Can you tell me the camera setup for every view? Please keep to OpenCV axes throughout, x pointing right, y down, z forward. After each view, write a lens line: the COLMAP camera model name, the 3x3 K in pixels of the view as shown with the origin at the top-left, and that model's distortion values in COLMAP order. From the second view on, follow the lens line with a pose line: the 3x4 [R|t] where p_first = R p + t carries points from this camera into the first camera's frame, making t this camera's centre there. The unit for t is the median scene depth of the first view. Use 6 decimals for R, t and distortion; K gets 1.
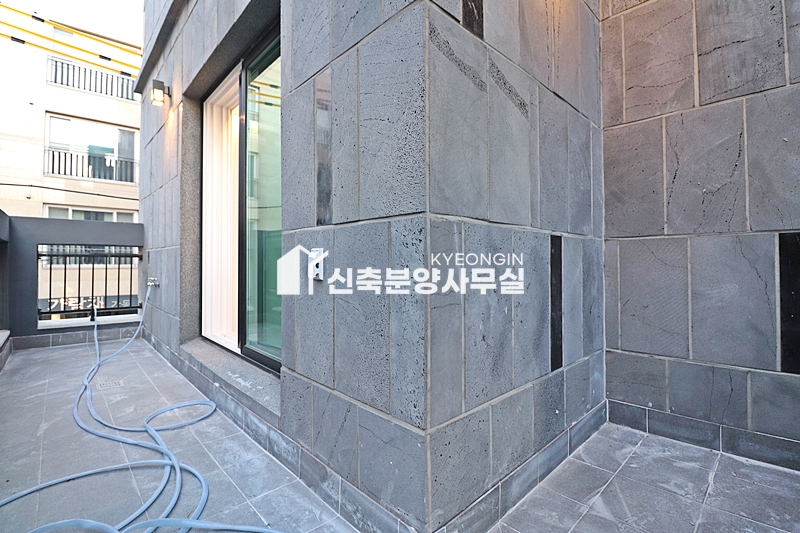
lens RADIAL K [[363.0, 0, 396.0], [0, 363.0, 262.6], [0, 0, 1]] dist [-0.039213, -0.000155]
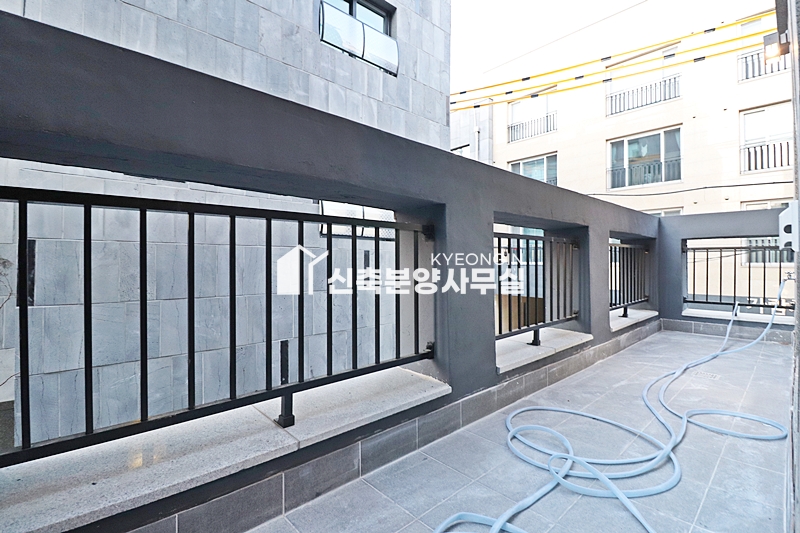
lens RADIAL K [[363.0, 0, 396.0], [0, 363.0, 262.6], [0, 0, 1]] dist [-0.039213, -0.000155]
pose [[-0.024861, 0.003071, -0.999686, 0.239248], [-0.001833, 0.999993, 0.003117, 0.038499], [0.999689, 0.001910, -0.024855, 0.198727]]
